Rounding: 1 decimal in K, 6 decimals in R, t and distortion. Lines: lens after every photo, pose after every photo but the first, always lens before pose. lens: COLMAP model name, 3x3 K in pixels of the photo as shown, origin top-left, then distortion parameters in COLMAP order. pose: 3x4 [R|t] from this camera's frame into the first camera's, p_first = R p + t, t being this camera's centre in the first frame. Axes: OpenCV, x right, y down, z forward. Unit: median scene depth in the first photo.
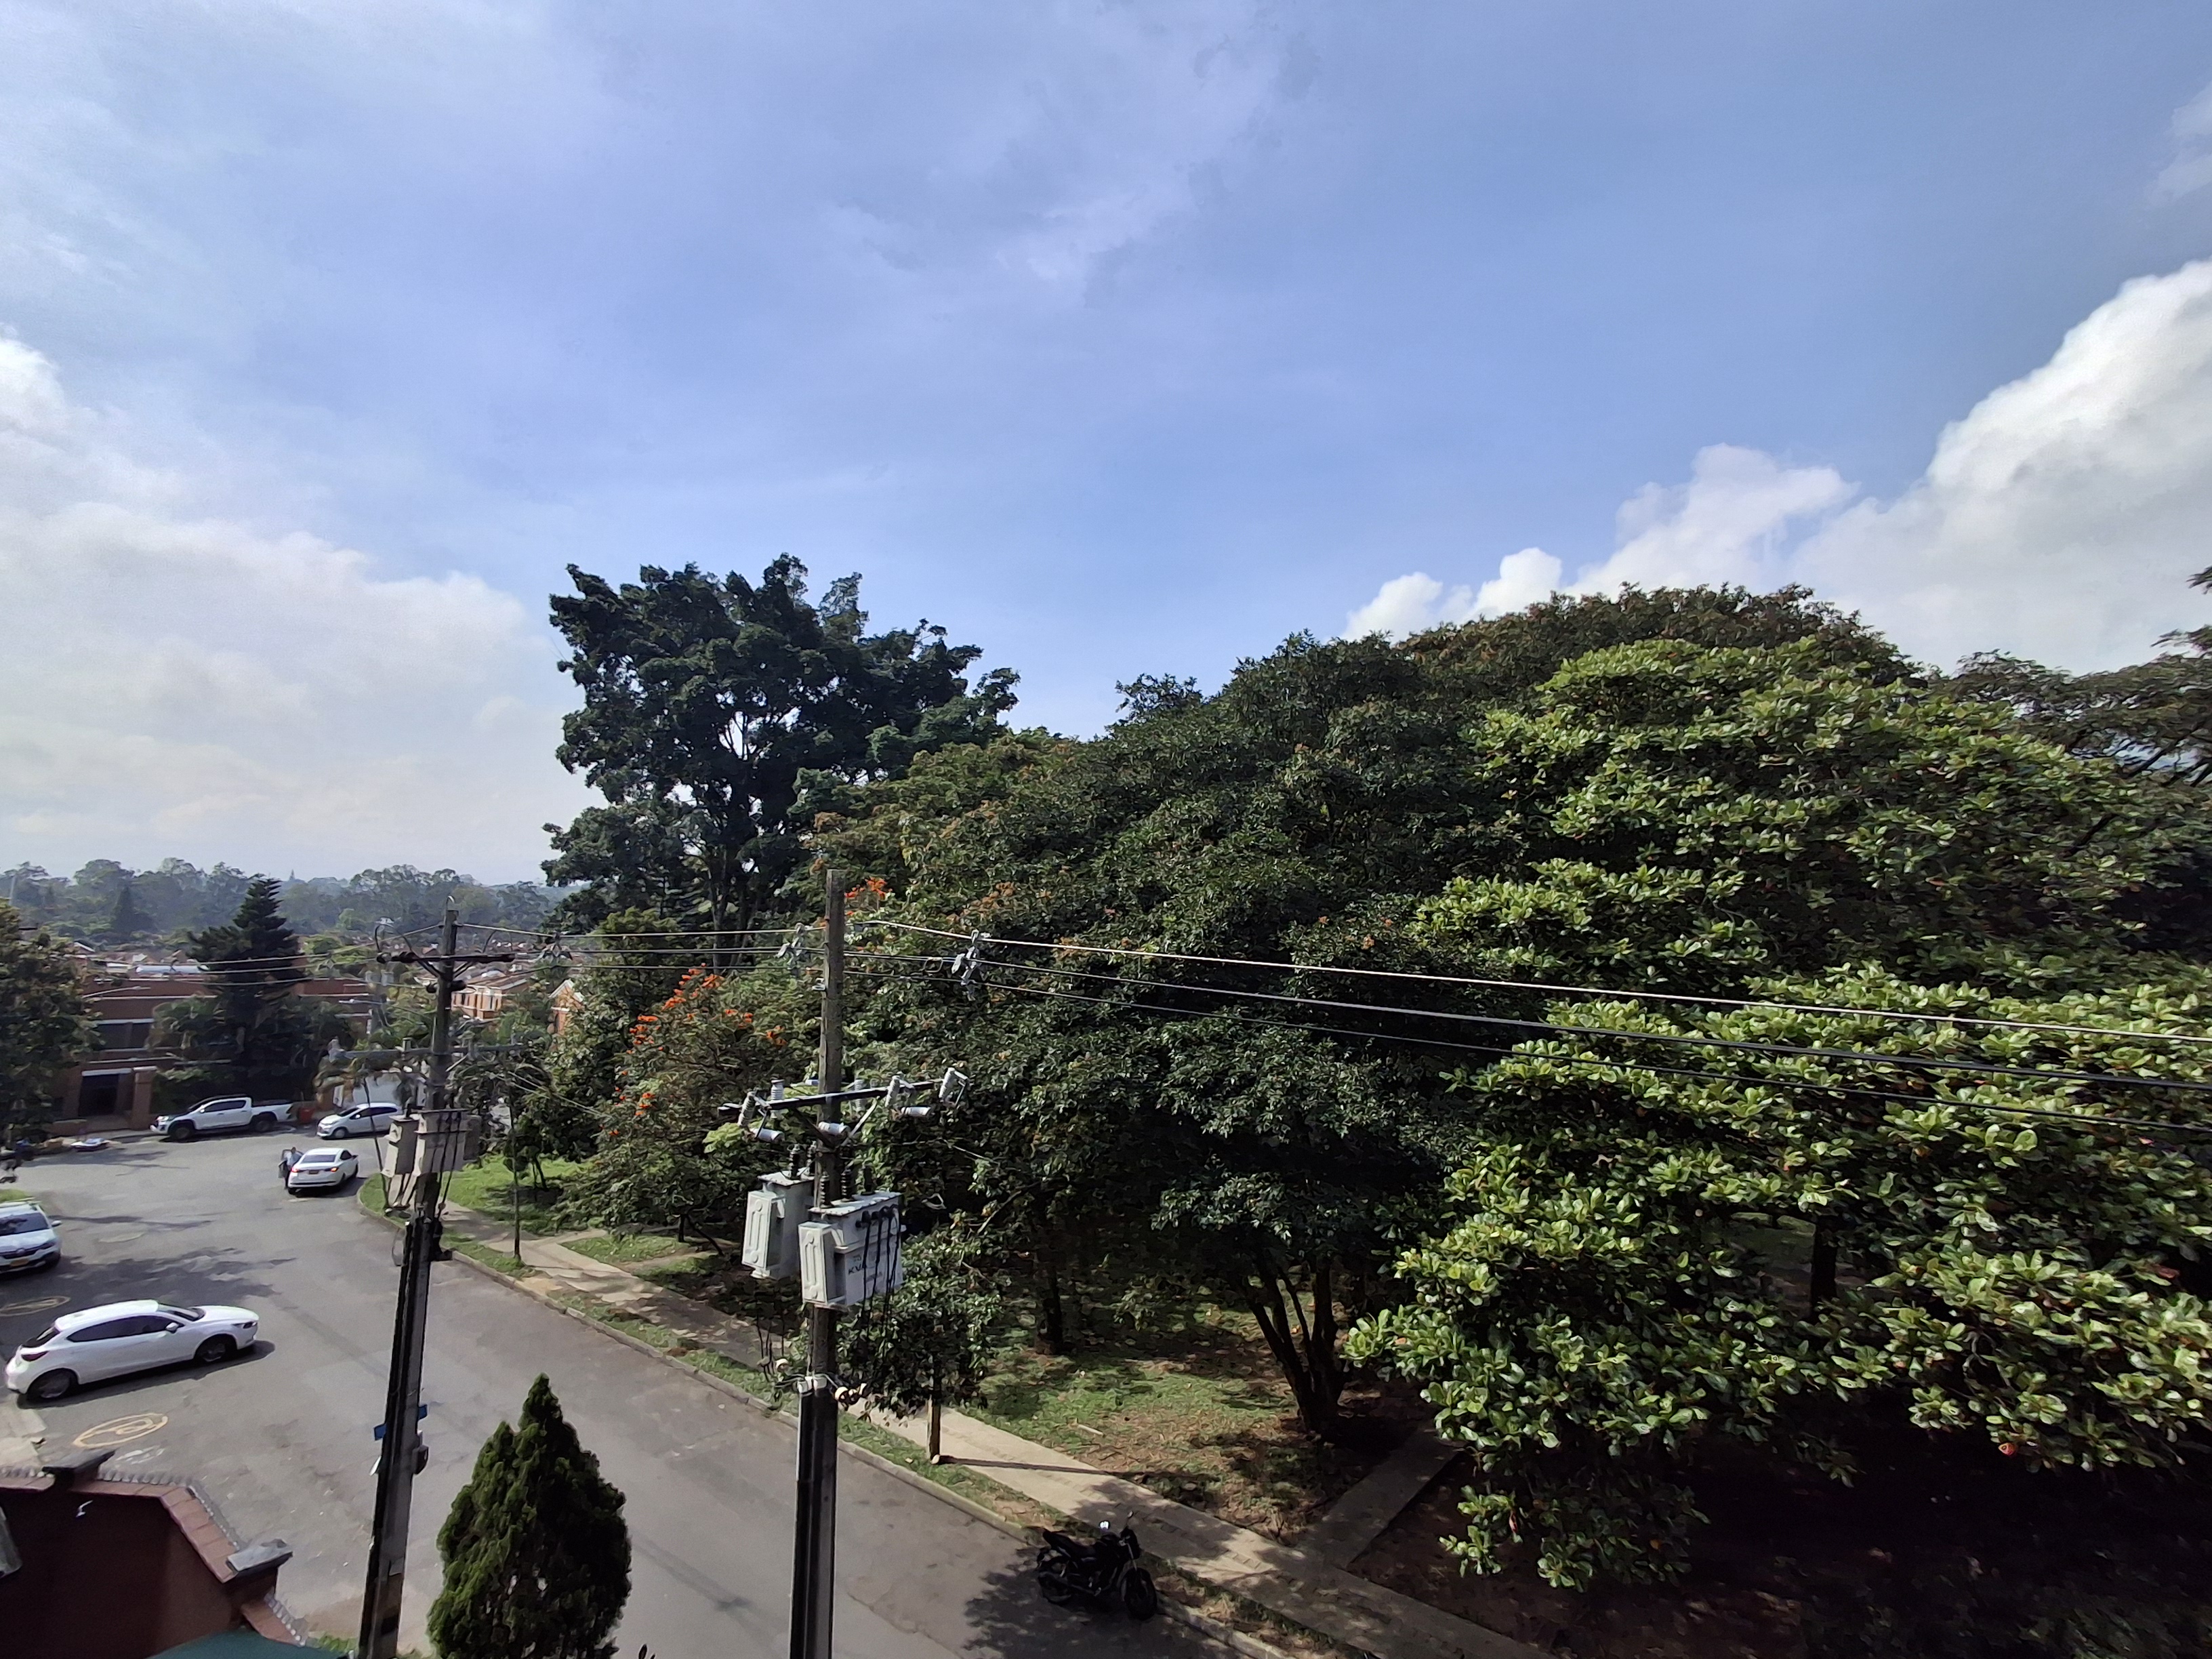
lens RADIAL K [[1068.6, 0, 1103.9], [0, 1068.6, 860.3], [0, 0, 1]] dist [0.013495, 0.011830]
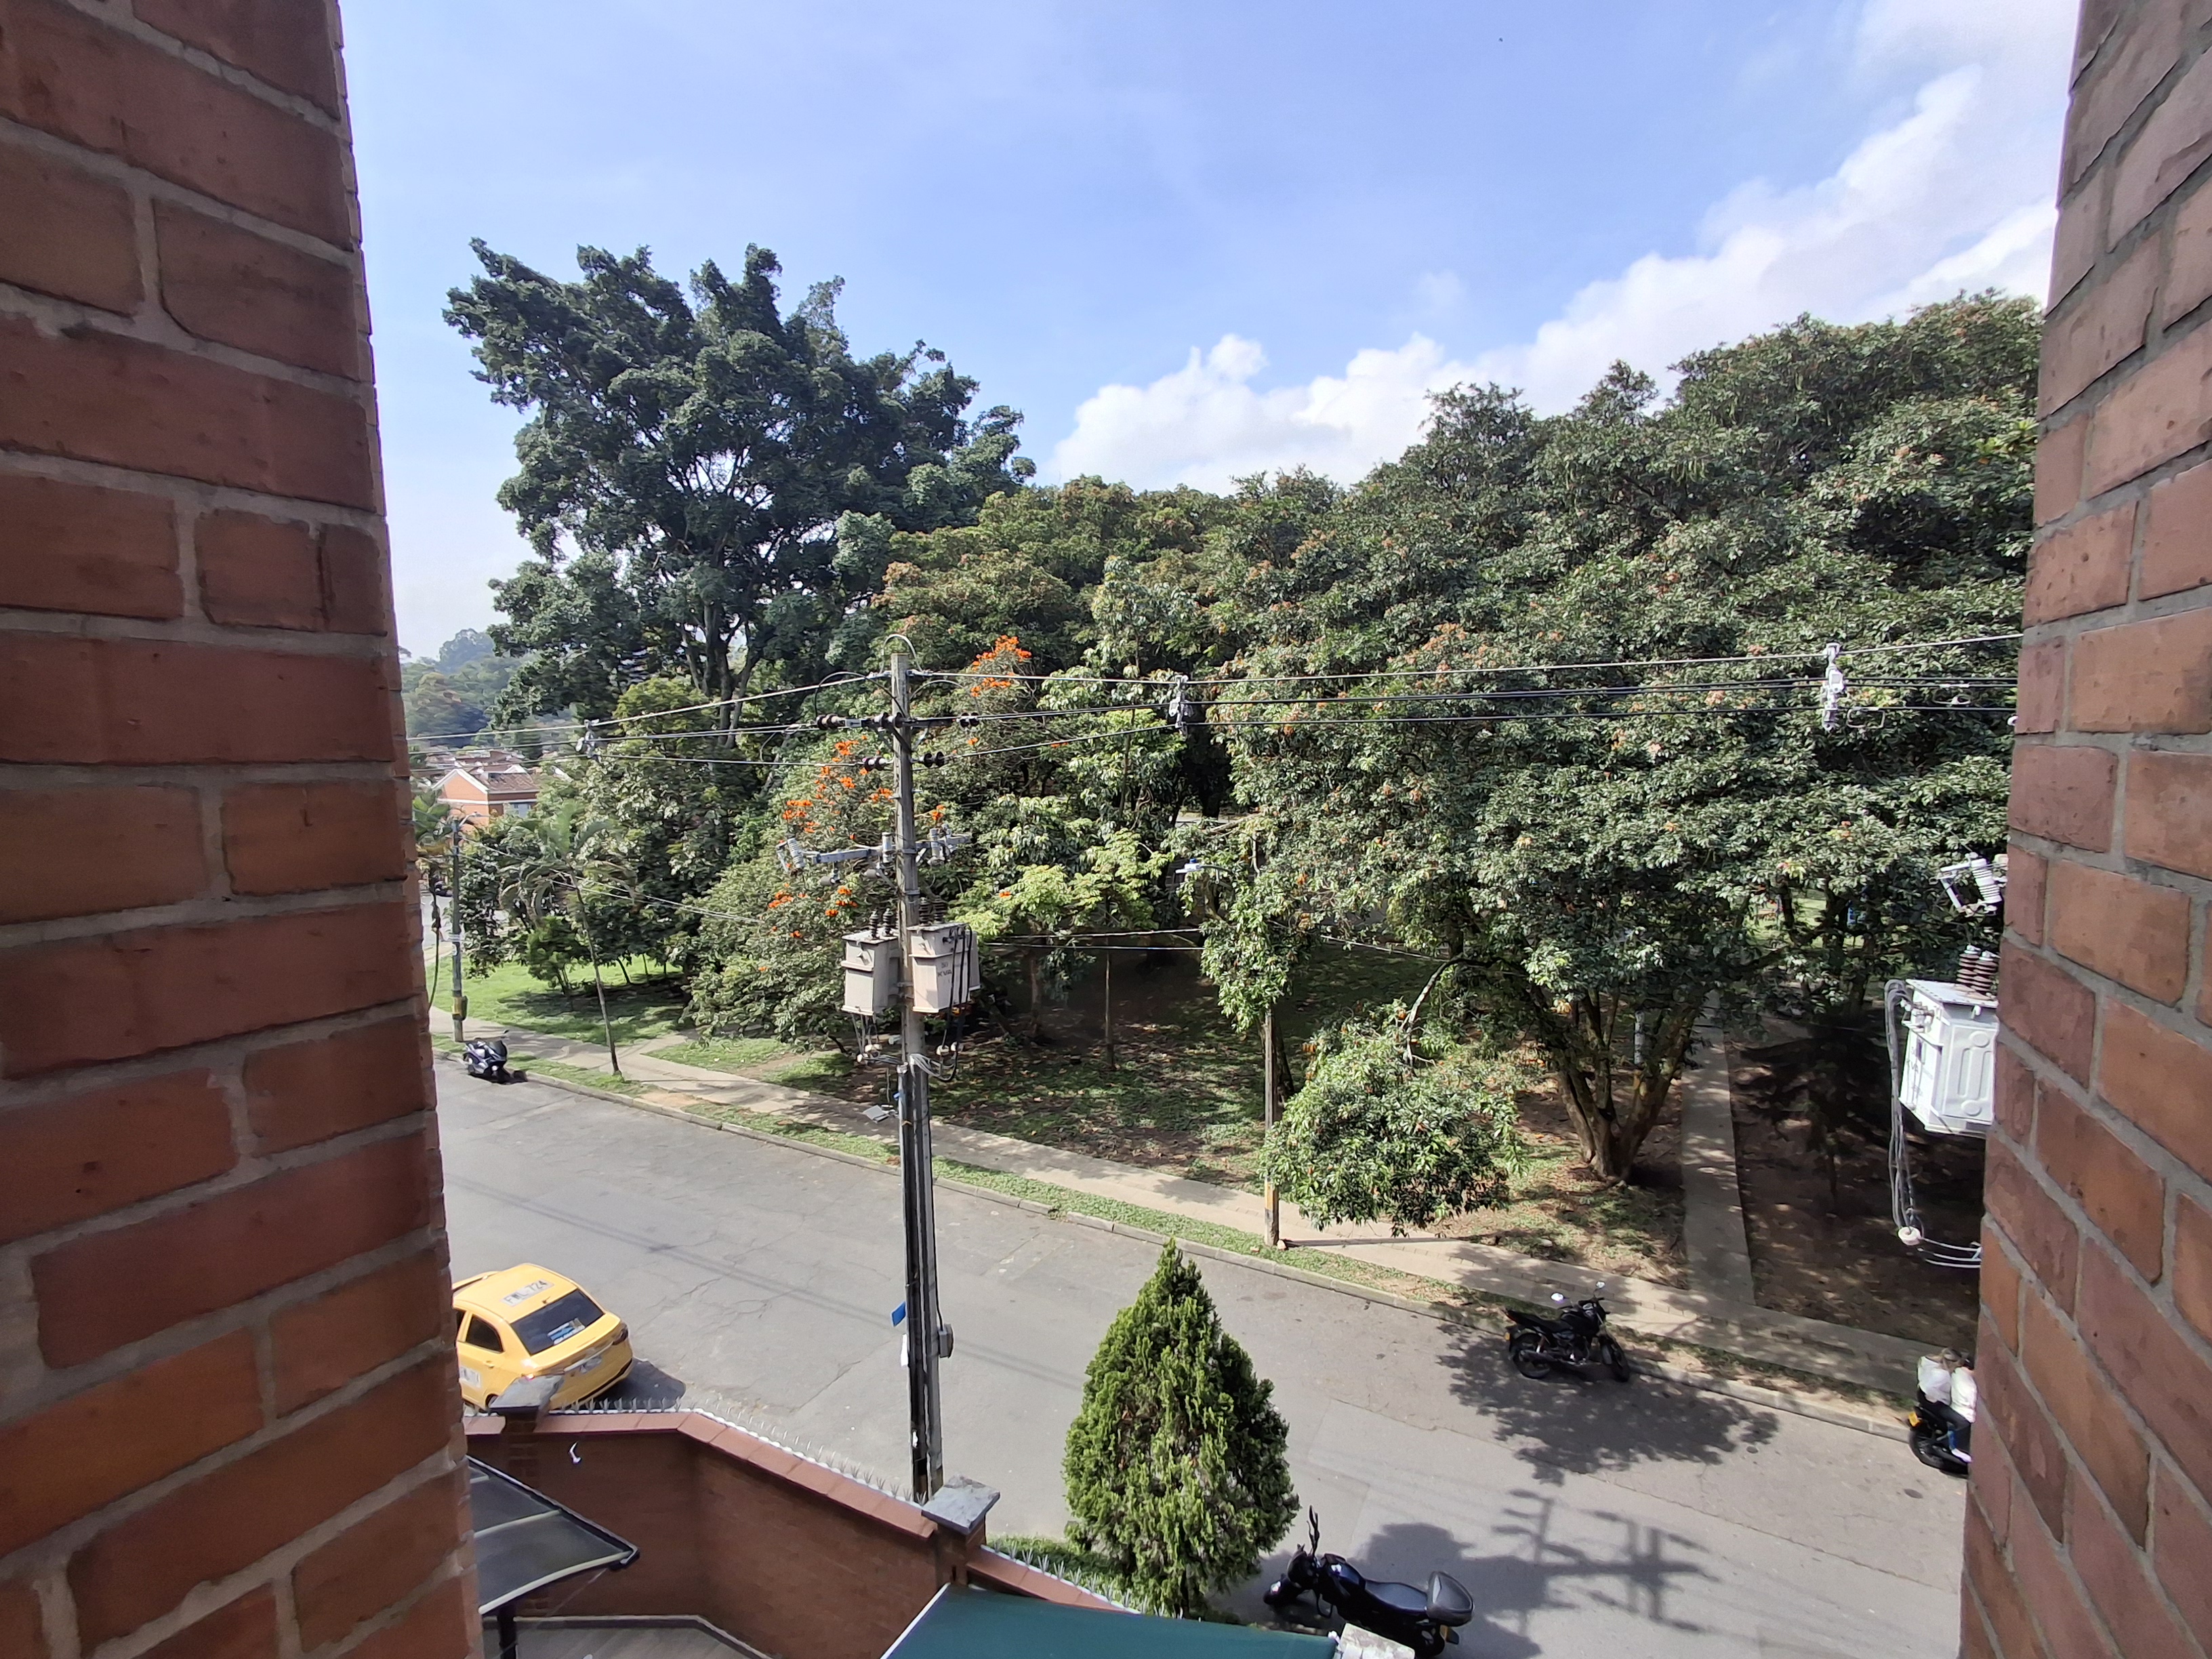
lens RADIAL K [[1030.2, 0, 1117.3], [0, 1030.2, 832.9], [0, 0, 1]] dist [0.018358, 0.000643]
pose [[0.981285, -0.040707, 0.188210, -0.271523], [0.004636, 0.982110, 0.188248, 0.014393], [-0.192506, -0.183853, 0.963919, 0.124916]]
